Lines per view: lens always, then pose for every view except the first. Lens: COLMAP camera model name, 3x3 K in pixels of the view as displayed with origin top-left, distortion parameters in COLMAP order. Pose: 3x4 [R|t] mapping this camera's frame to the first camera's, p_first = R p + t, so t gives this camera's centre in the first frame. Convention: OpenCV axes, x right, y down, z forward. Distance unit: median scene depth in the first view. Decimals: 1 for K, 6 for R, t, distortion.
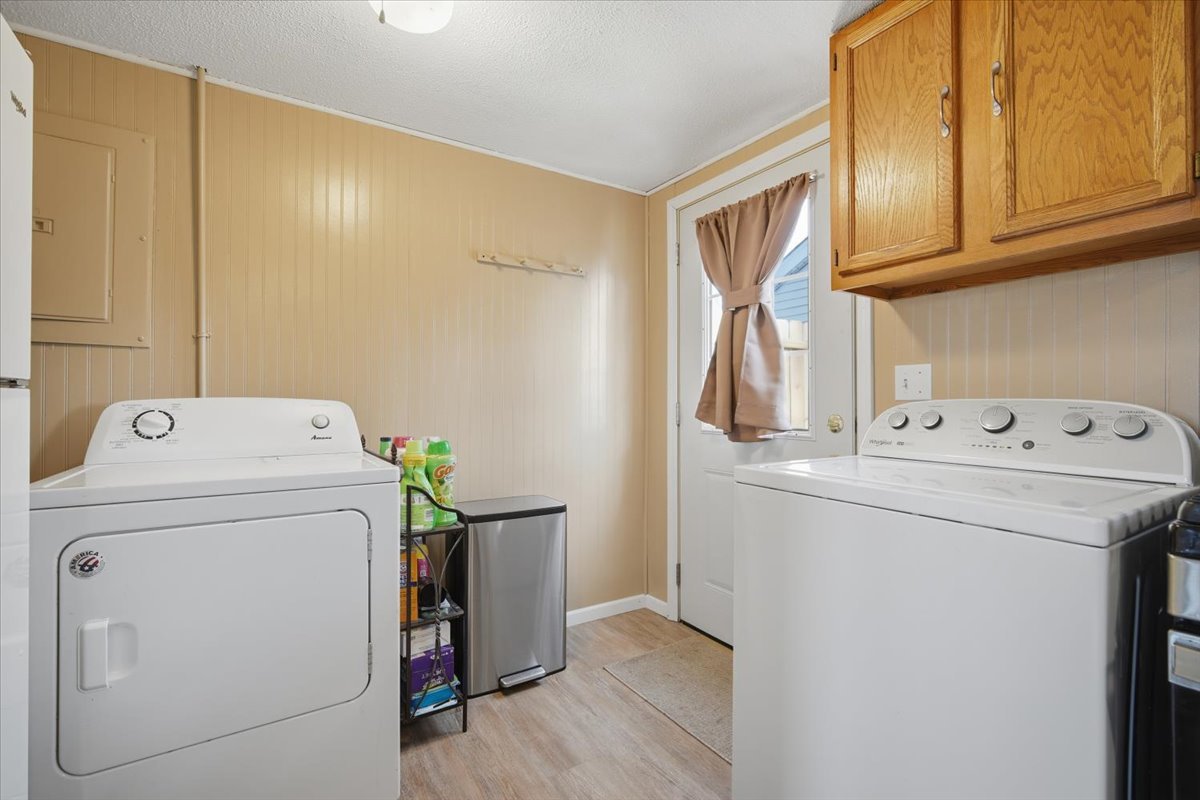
lens RADIAL K [[533.1, 0, 603.0], [0, 533.1, 398.7], [0, 0, 1]] dist [-0.012851, 0.003309]
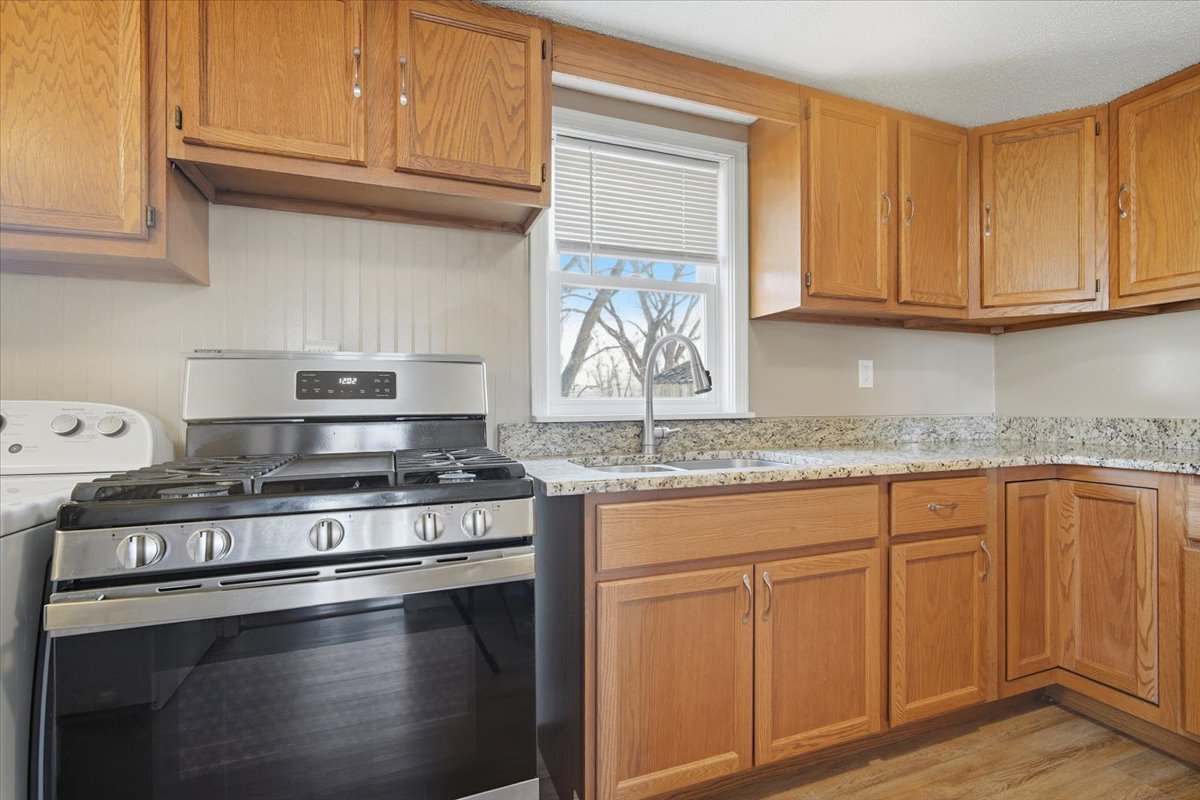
lens RADIAL K [[533.1, 0, 597.3], [0, 533.1, 409.2], [0, 0, 1]] dist [-0.012851, 0.003309]
pose [[0.218199, -0.001359, 0.975903, 0.071094], [-0.007475, 0.999967, 0.003064, 0.003599], [-0.975876, -0.007964, 0.218181, -0.177727]]
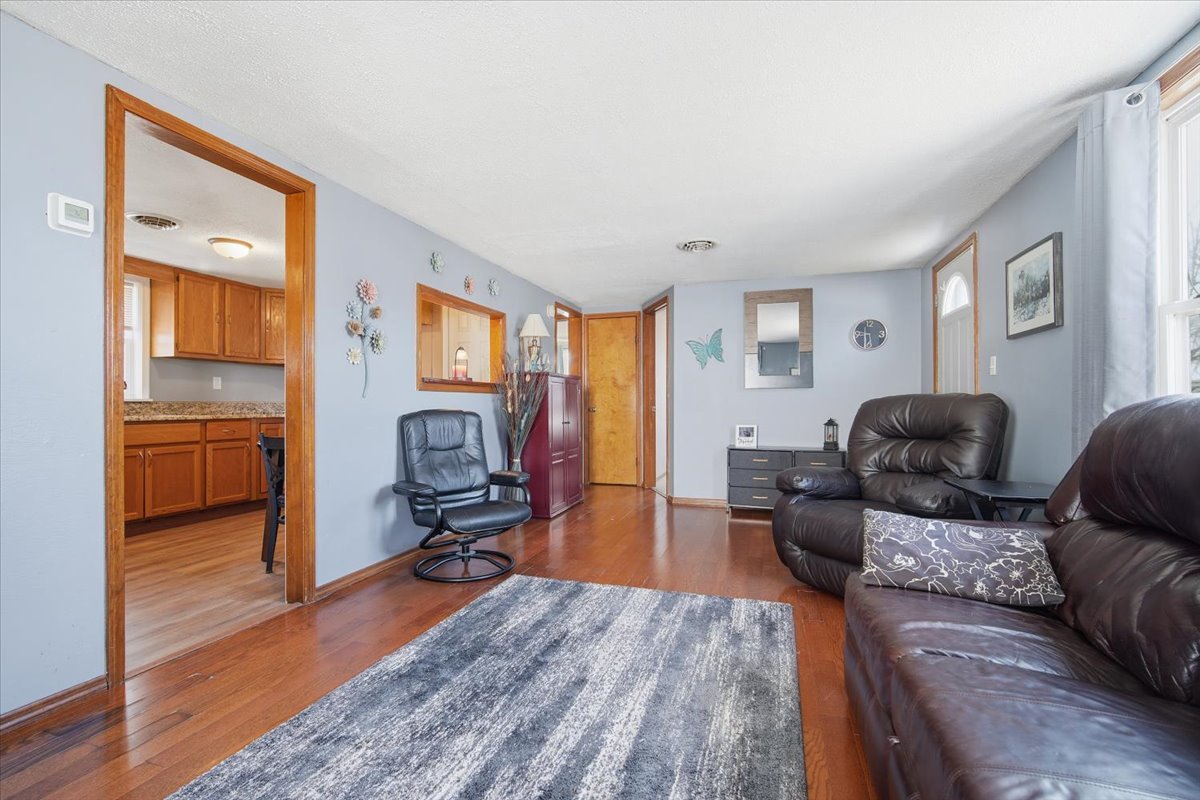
lens RADIAL K [[533.1, 0, 585.8], [0, 533.1, 401.7], [0, 0, 1]] dist [-0.012851, 0.003309]
pose [[-0.634059, 0.010471, 0.773213, -2.191800], [-0.002841, 0.999870, -0.015870, 0.062939], [-0.773279, -0.012260, -0.633947, -0.259814]]
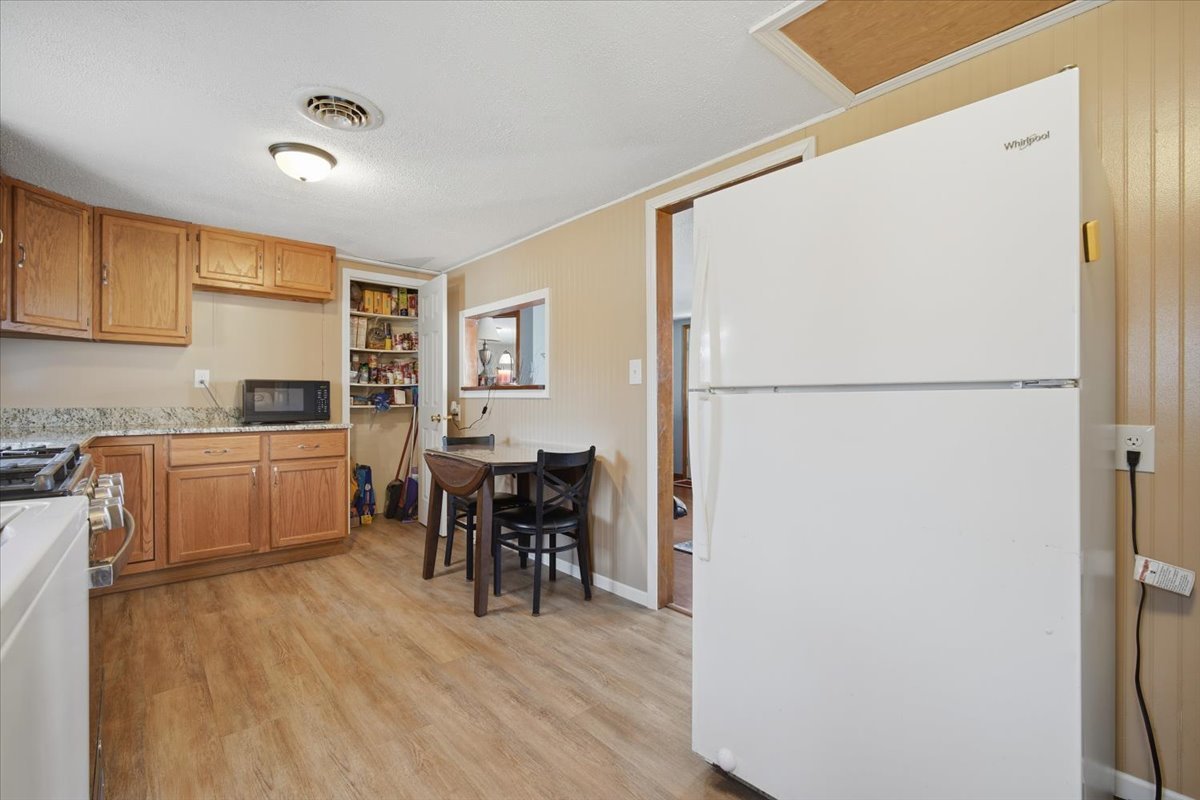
lens RADIAL K [[533.1, 0, 590.0], [0, 533.1, 400.0], [0, 0, 1]] dist [-0.012851, 0.003309]
pose [[-0.991184, 0.000776, -0.132490, -0.007233], [0.001960, 0.999959, -0.008800, 0.011665], [0.132477, -0.008982, -0.991145, 1.003506]]
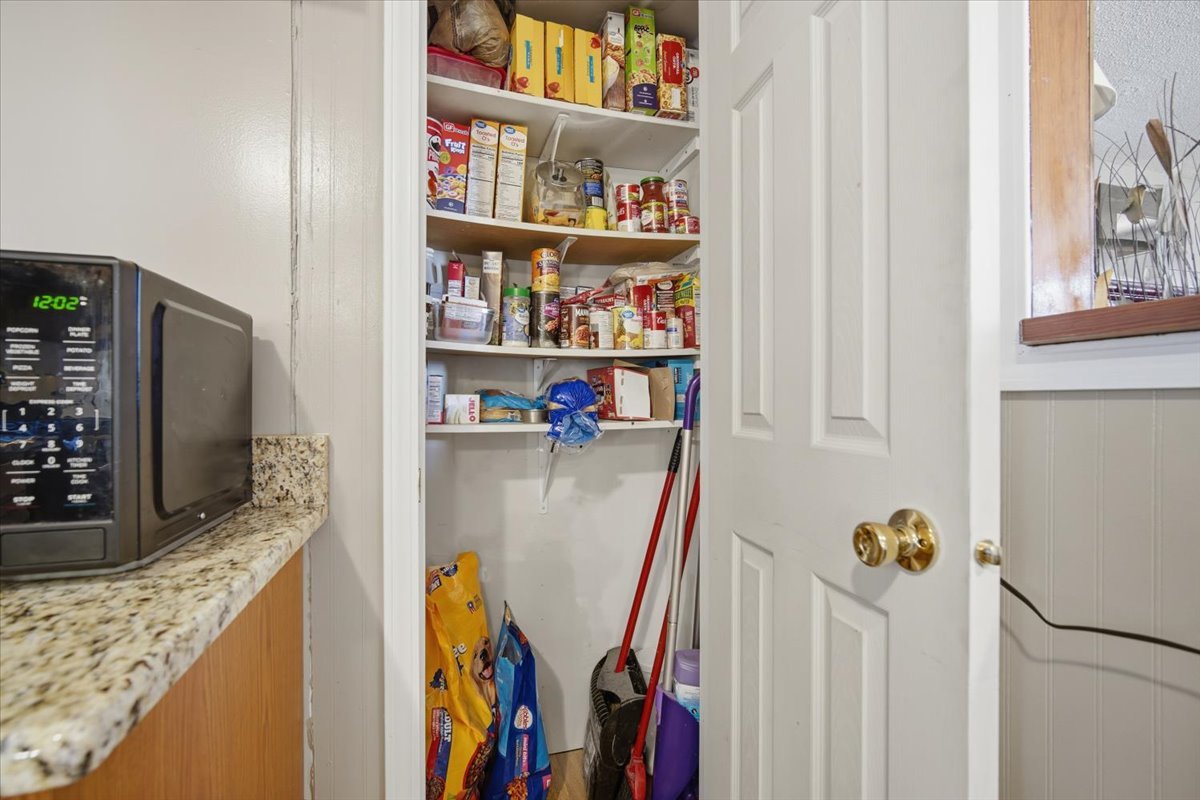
lens RADIAL K [[533.1, 0, 603.1], [0, 533.1, 402.0], [0, 0, 1]] dist [-0.012851, 0.003309]
pose [[-0.966792, 0.002326, 0.255555, 0.454171], [-0.000317, 0.999947, -0.010298, -0.010281], [-0.255566, -0.010037, -0.966740, -1.128922]]
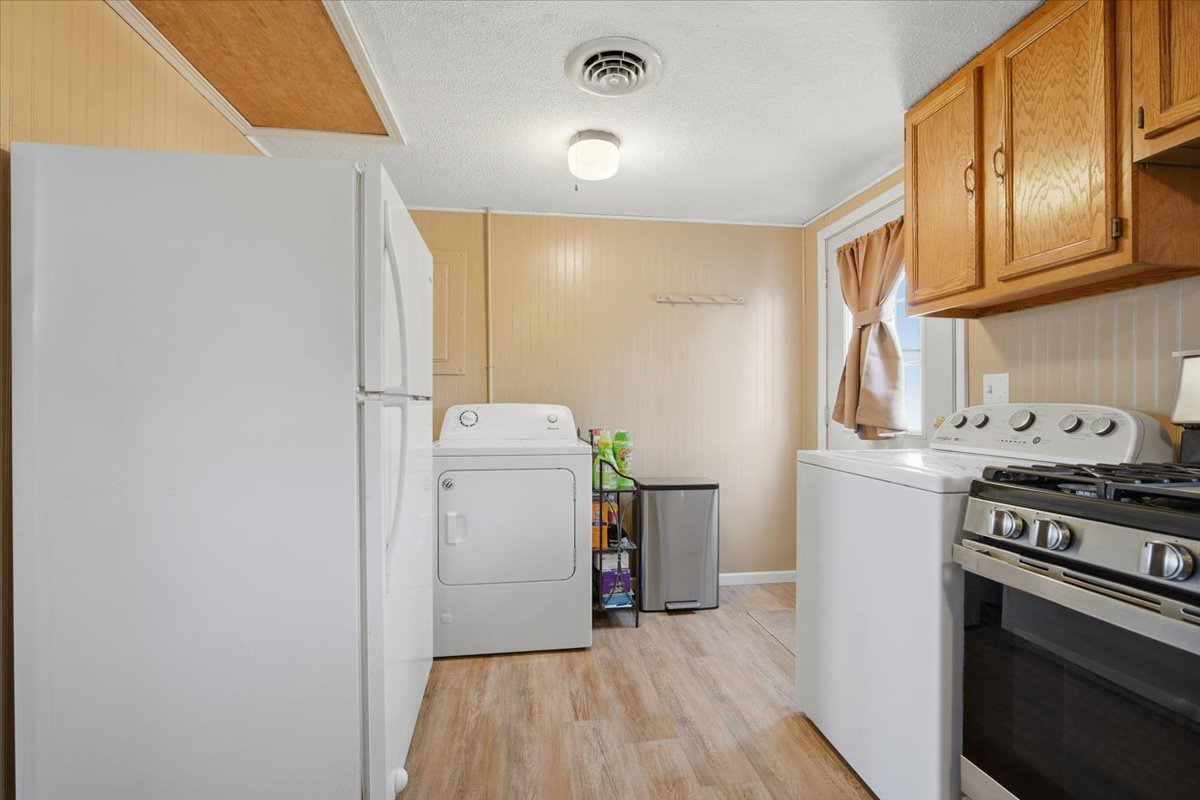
lens RADIAL K [[533.1, 0, 596.0], [0, 533.1, 401.3], [0, 0, 1]] dist [-0.012851, 0.003309]
pose [[0.906315, -0.004268, -0.422581, 0.277277], [0.004156, 0.999991, -0.001185, -0.005638], [0.422582, -0.000682, 0.906324, -0.414497]]
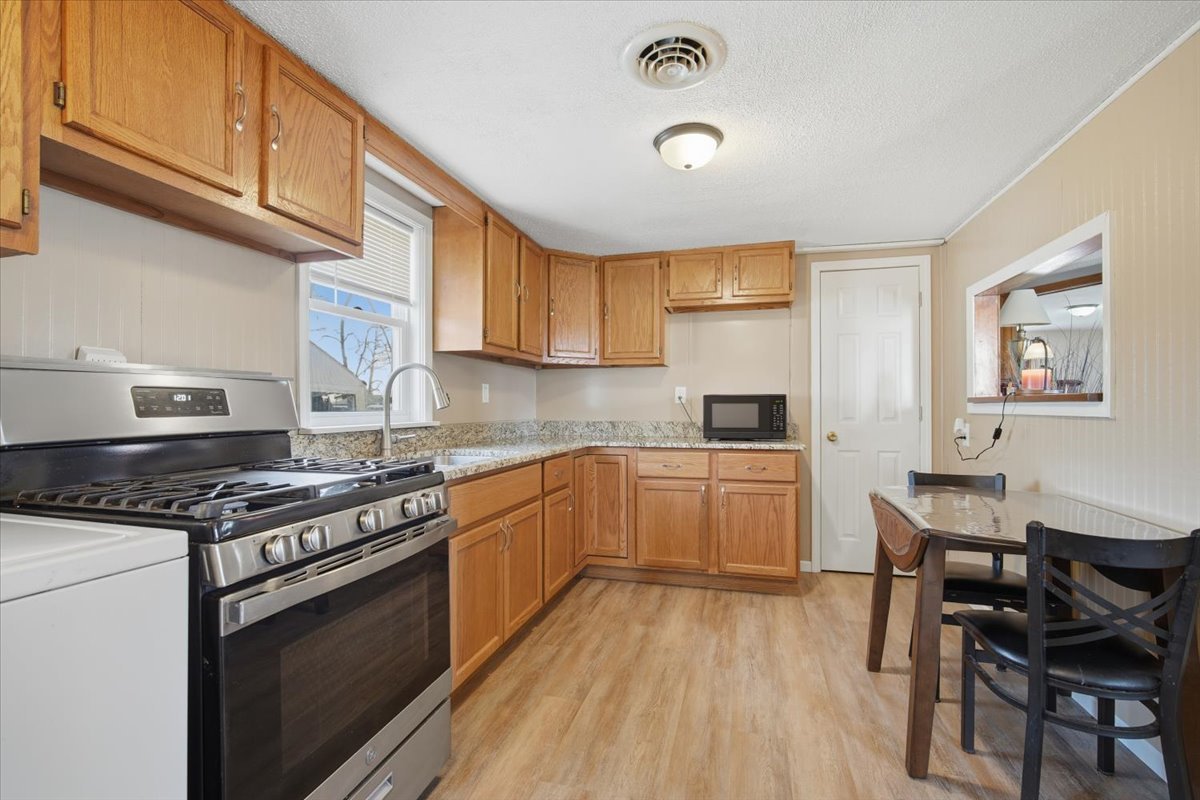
lens RADIAL K [[533.1, 0, 601.3], [0, 533.1, 409.4], [0, 0, 1]] dist [-0.012851, 0.003309]
pose [[-0.665101, 0.001292, 0.746752, -0.228936], [-0.006113, 0.999956, -0.007175, -0.016259], [-0.746728, -0.009337, -0.665063, 0.461121]]
